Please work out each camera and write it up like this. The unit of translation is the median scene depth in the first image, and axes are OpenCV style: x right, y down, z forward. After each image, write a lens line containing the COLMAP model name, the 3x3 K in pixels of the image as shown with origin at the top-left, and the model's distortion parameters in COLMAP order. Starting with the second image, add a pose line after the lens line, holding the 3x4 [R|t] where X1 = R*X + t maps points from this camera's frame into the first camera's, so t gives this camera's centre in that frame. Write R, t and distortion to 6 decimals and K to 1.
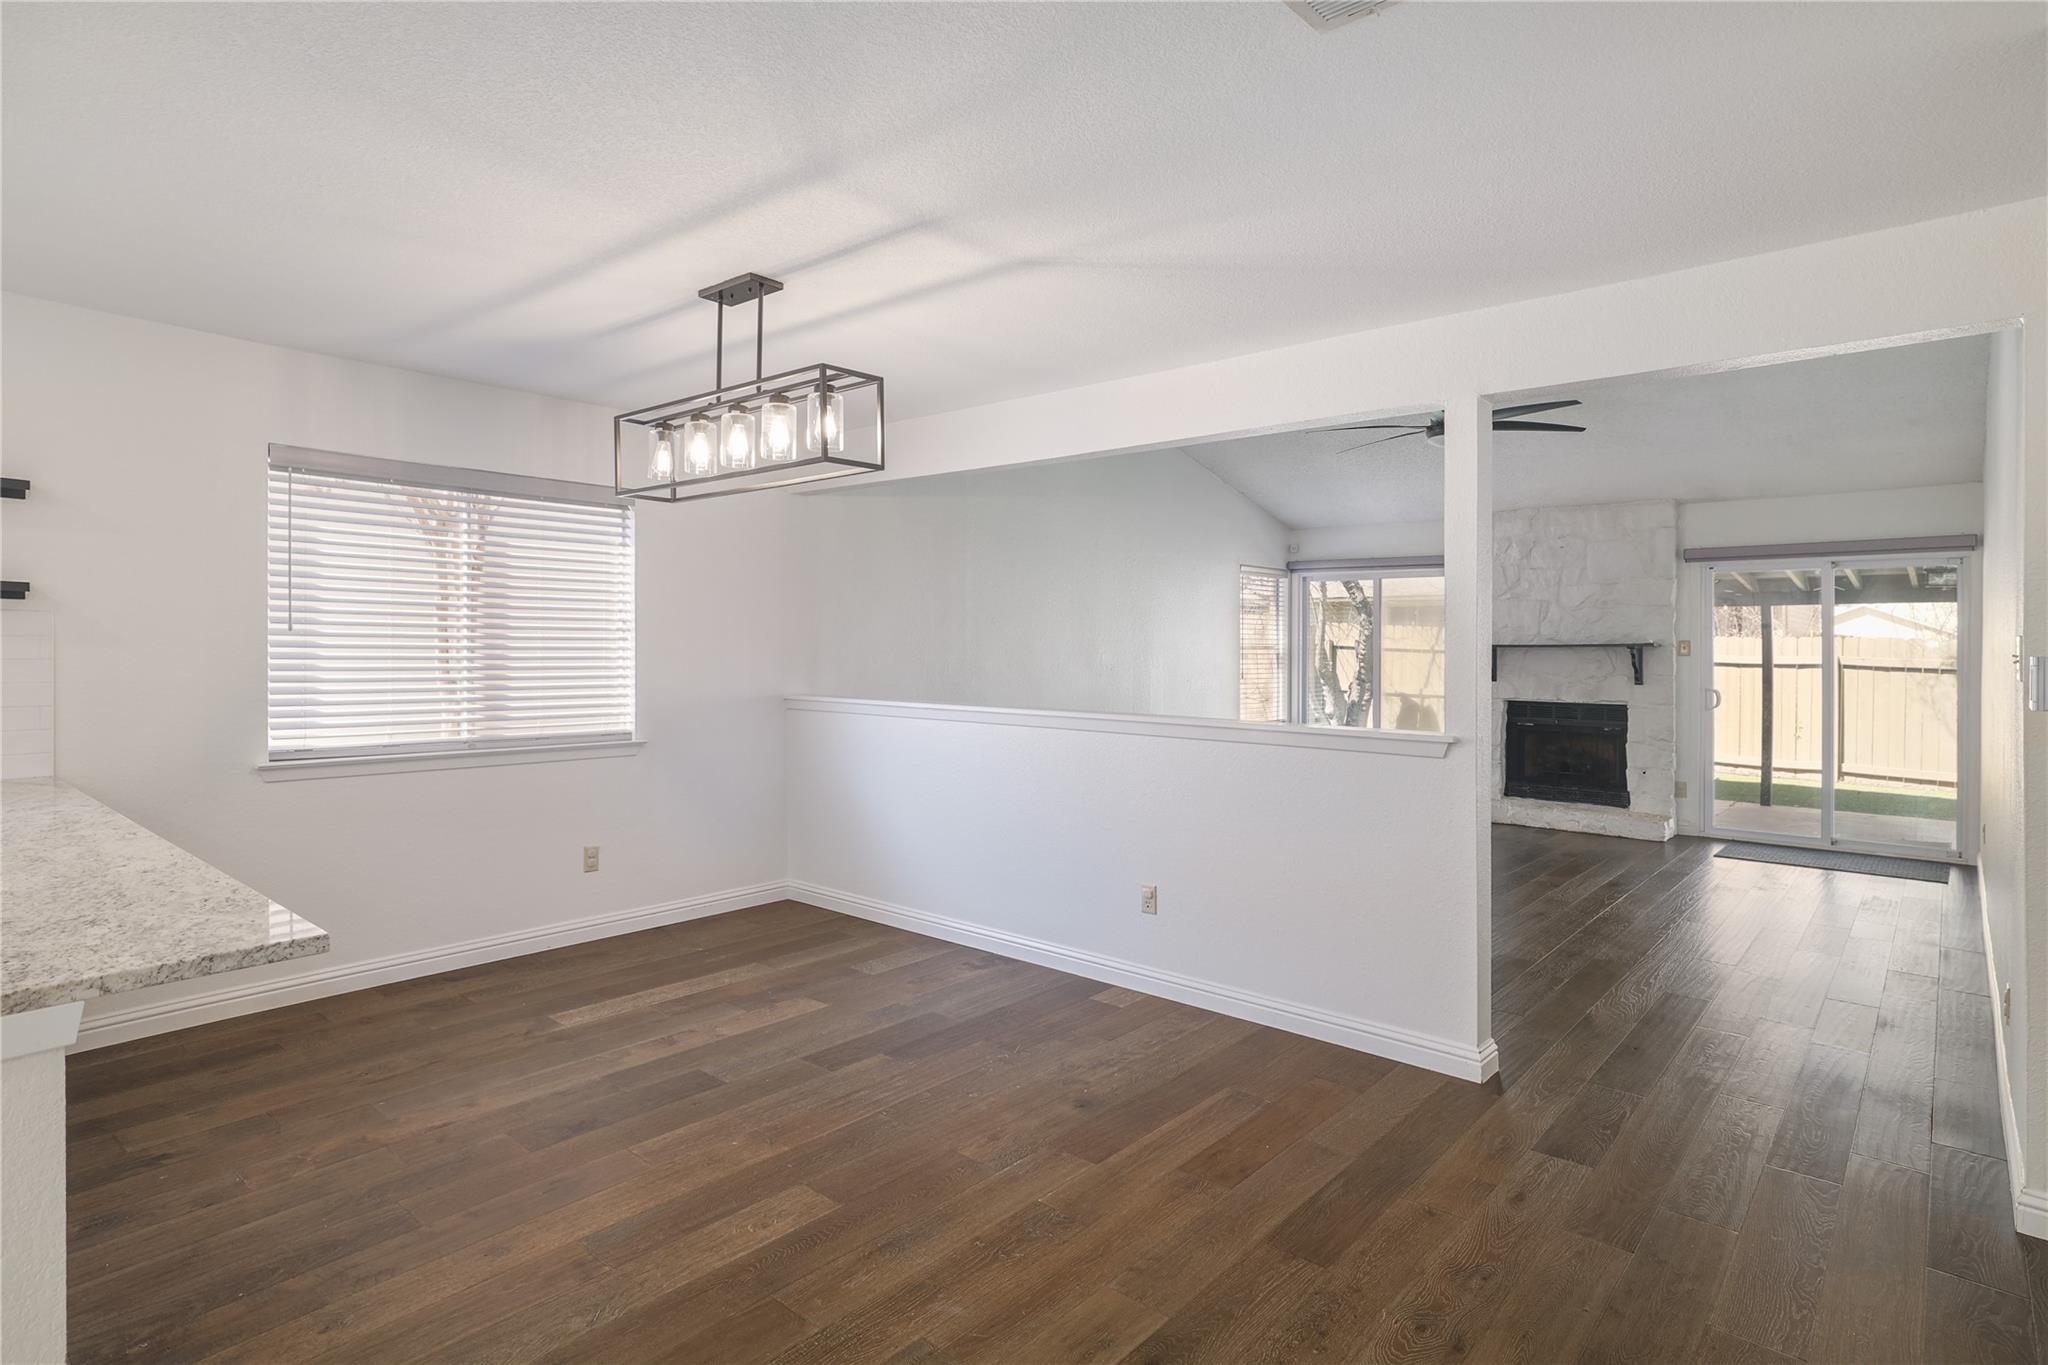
lens RADIAL K [[1089.8, 0, 1024.2], [0, 1089.8, 653.7], [0, 0, 1]] dist [0.000009, -0.000182]
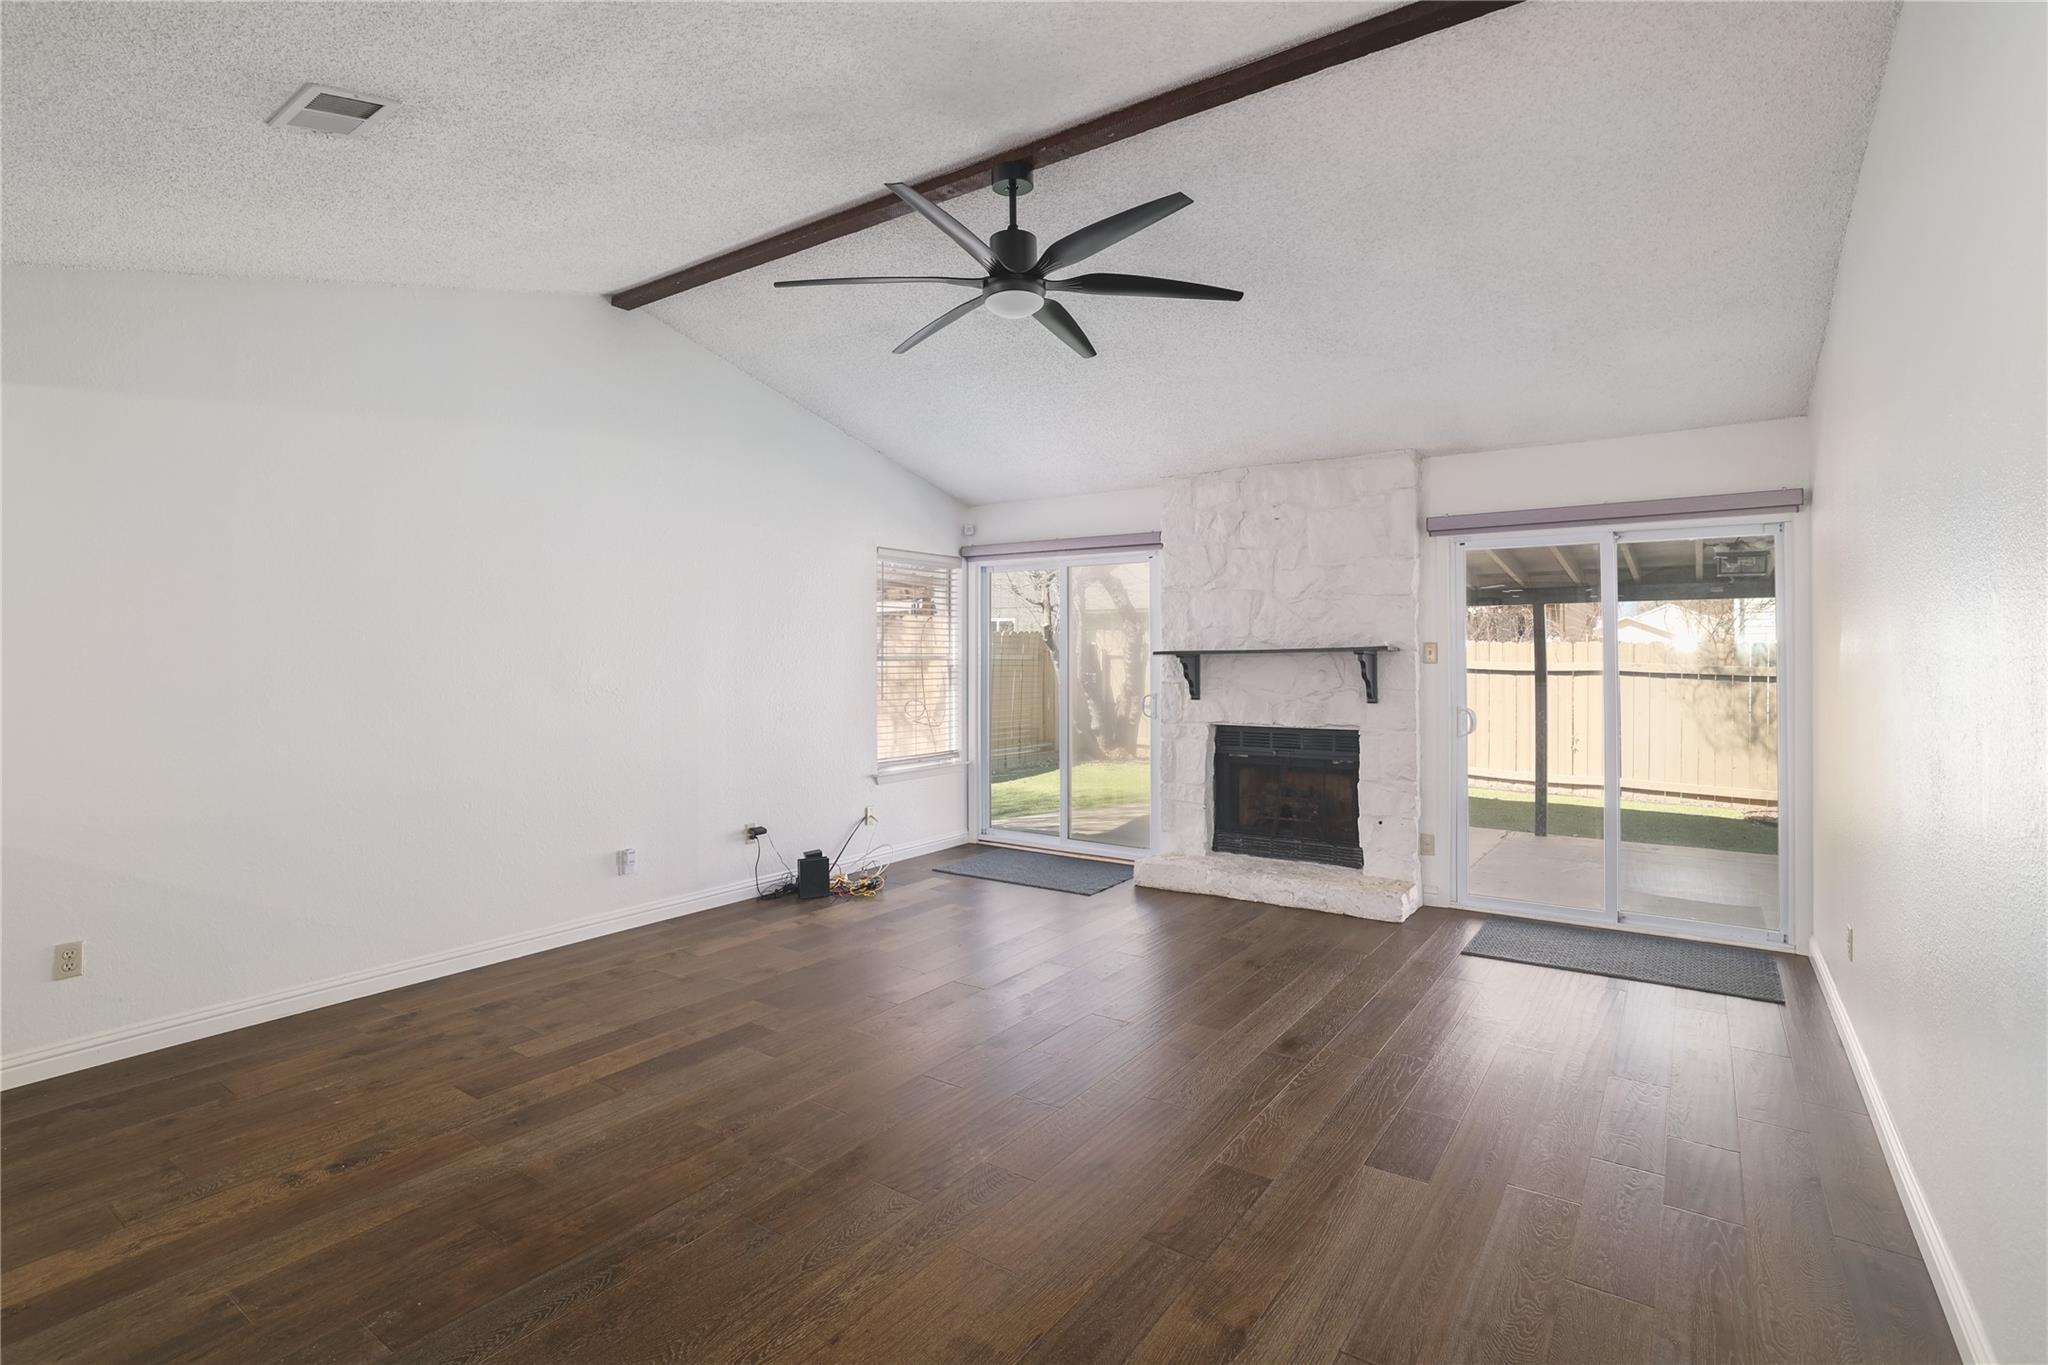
lens RADIAL K [[978.4, 0, 1011.3], [0, 978.4, 669.4], [0, 0, 1]] dist [-0.022136, -0.000110]
pose [[0.995697, -0.009948, 0.092130, 0.247518], [0.009576, 0.999944, 0.004486, 0.000369], [-0.092169, -0.003584, 0.995737, 0.348482]]
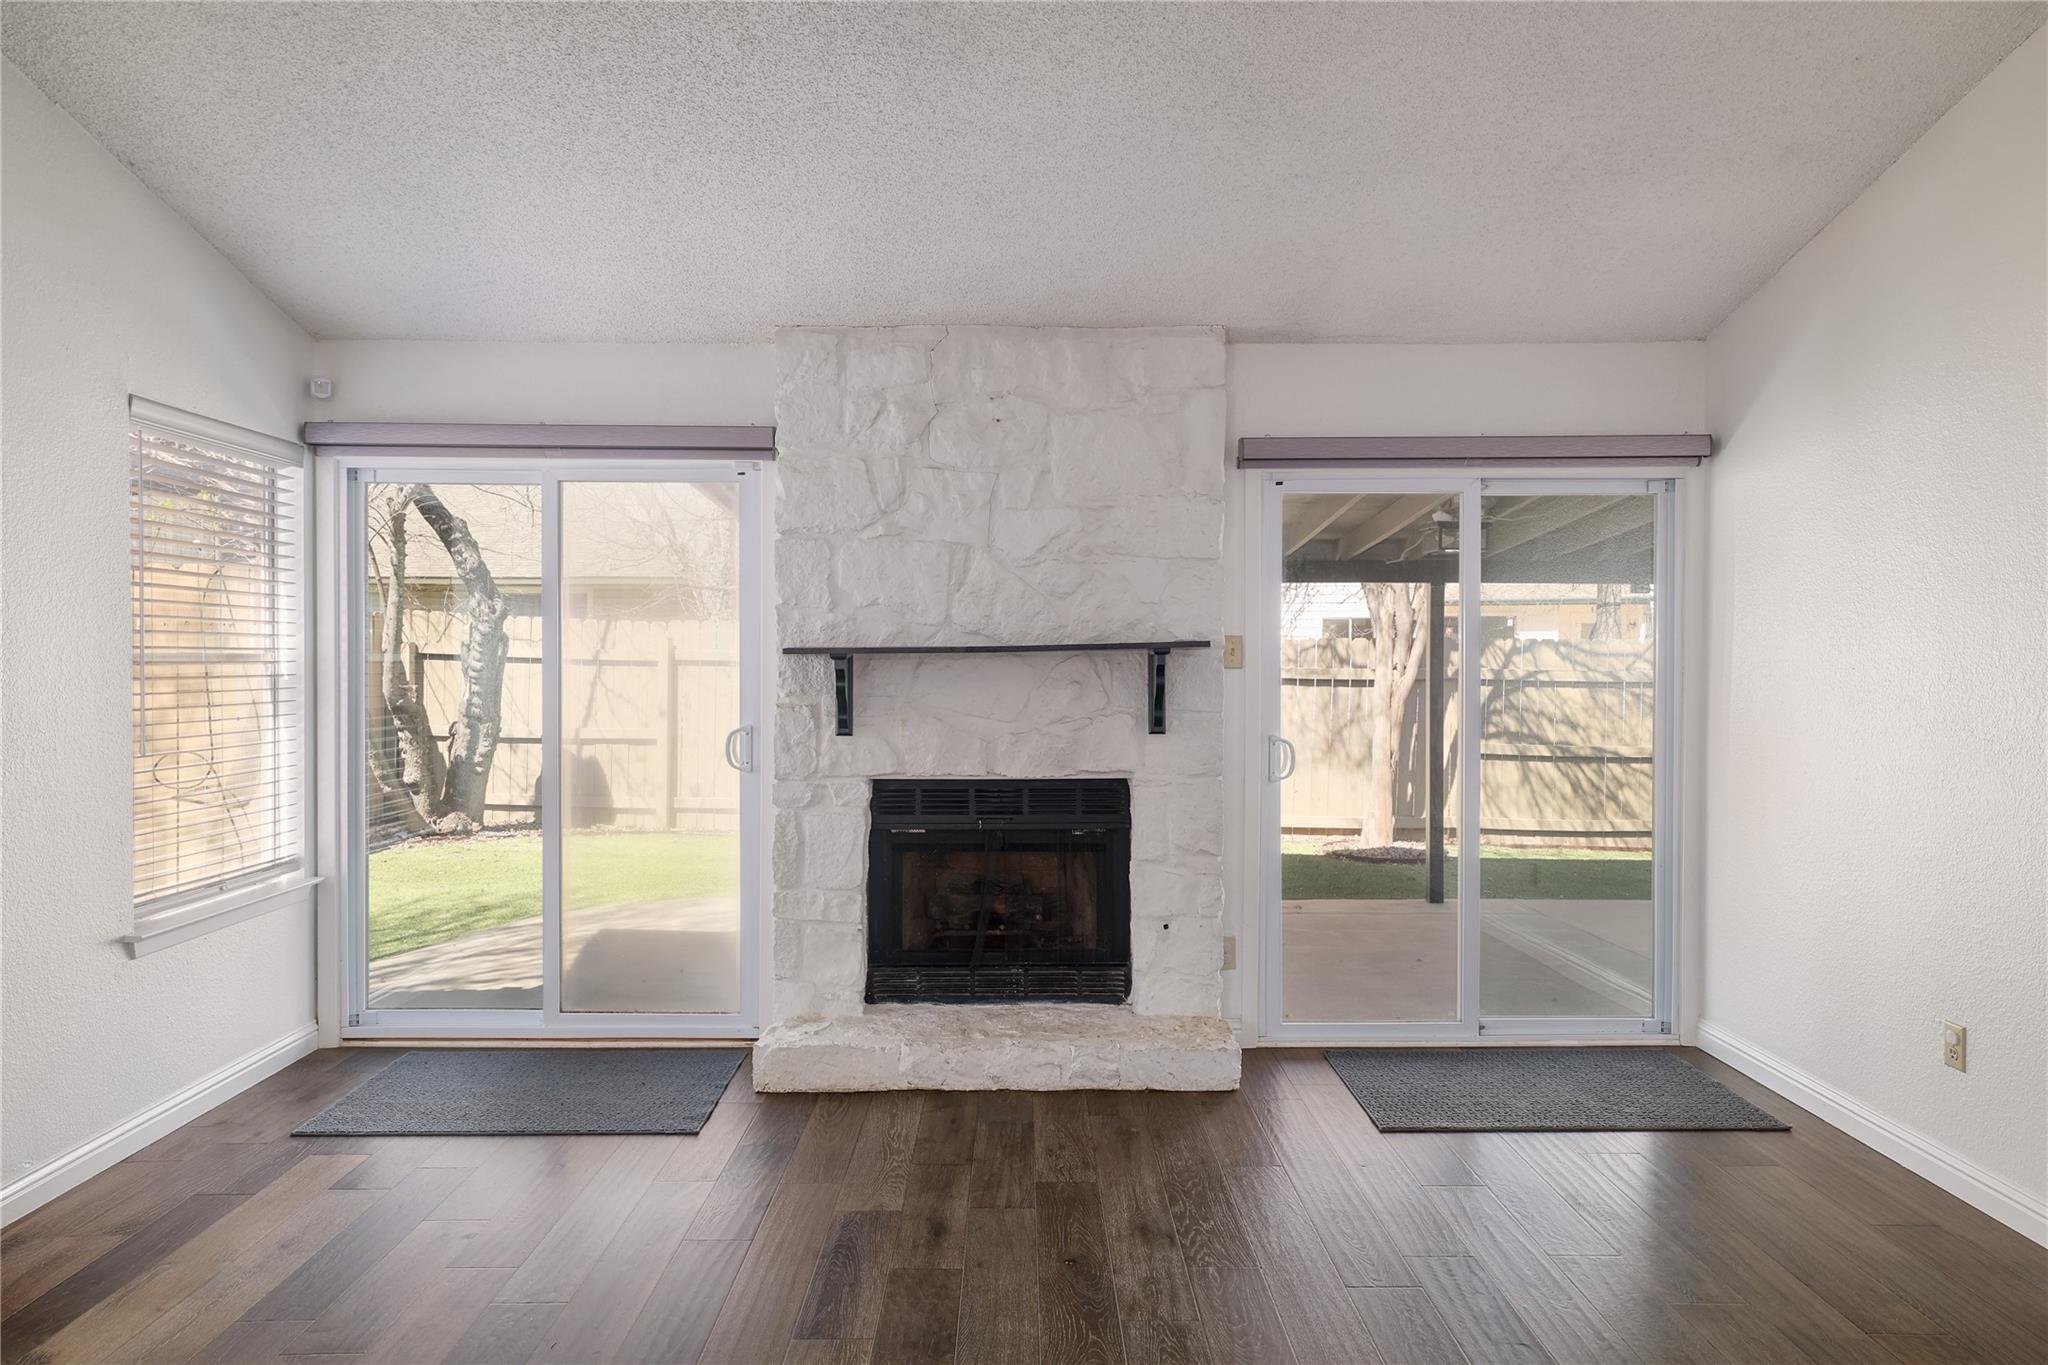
lens RADIAL K [[1359.1, 0, 1024.0], [0, 1359.1, 682.5], [0, 0, 1]] dist [-0.003800, 0.043750]
pose [[0.761207, -0.017841, 0.648263, 0.149182], [0.009431, 0.999820, 0.016443, -0.002654], [-0.648440, -0.006403, 0.761239, 0.575508]]
